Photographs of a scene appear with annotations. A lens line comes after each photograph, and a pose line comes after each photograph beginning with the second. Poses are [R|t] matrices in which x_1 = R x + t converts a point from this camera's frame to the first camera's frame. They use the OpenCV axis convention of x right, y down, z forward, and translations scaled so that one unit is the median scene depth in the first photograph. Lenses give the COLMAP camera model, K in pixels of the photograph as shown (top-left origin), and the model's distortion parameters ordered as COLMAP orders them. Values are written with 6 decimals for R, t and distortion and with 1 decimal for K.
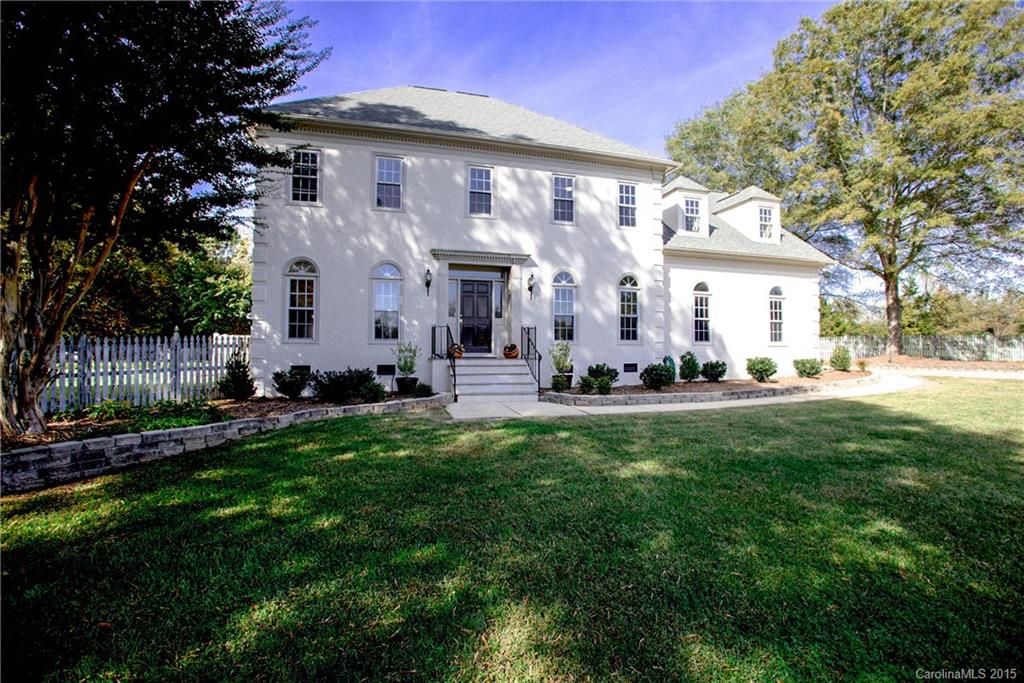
lens RADIAL K [[494.6, 0, 518.0], [0, 494.6, 342.0], [0, 0, 1]] dist [-0.046253, 0.005430]
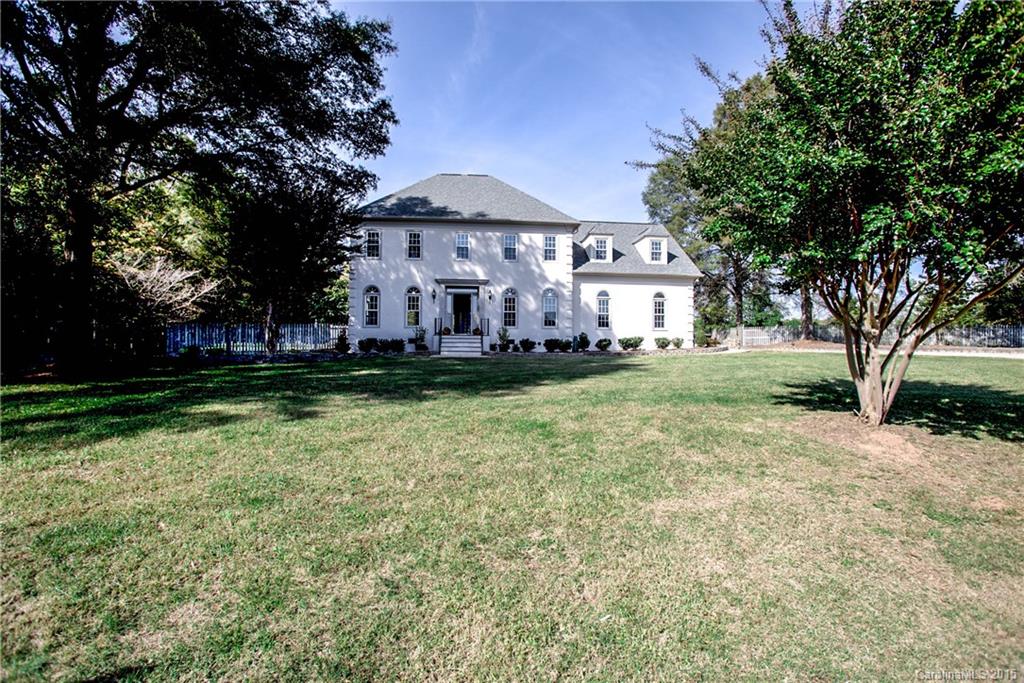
lens RADIAL K [[494.6, 0, 507.0], [0, 494.6, 338.6], [0, 0, 1]] dist [-0.046253, 0.005430]
pose [[0.978929, 0.001428, -0.204196, 0.457448], [-0.002269, 0.999990, -0.003881, 0.049964], [0.204188, 0.004263, 0.978922, -0.774012]]
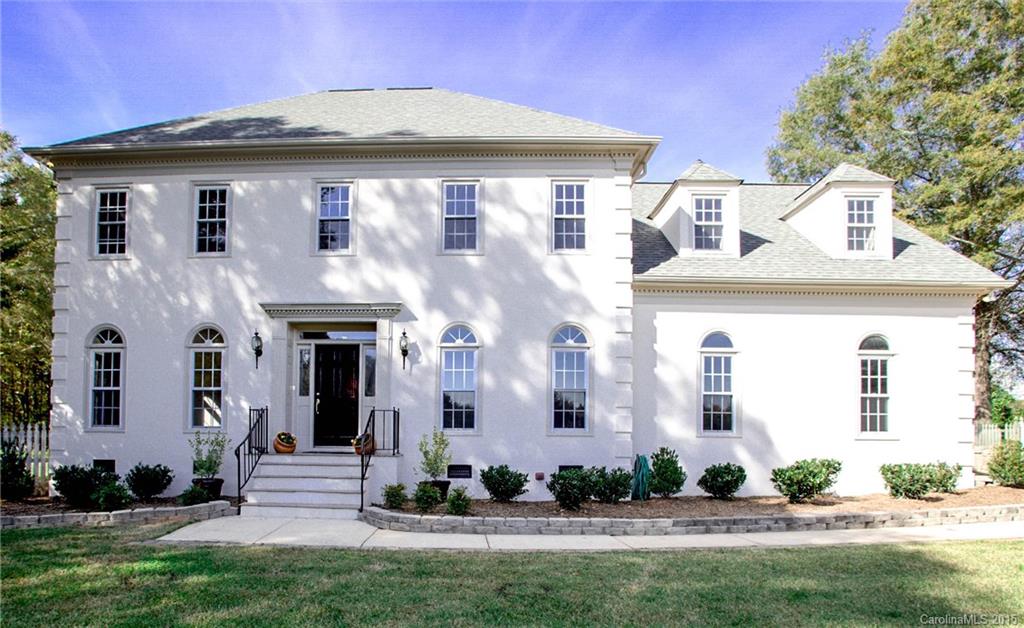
lens RADIAL K [[644.7, 0, 455.9], [0, 644.7, 429.6], [0, 0, 1]] dist [-0.050541, 0.005268]
pose [[0.944556, 0.003182, -0.328334, 0.379425], [-0.002519, 0.999994, 0.002443, -0.004490], [0.328340, -0.001481, 0.944559, 0.182404]]
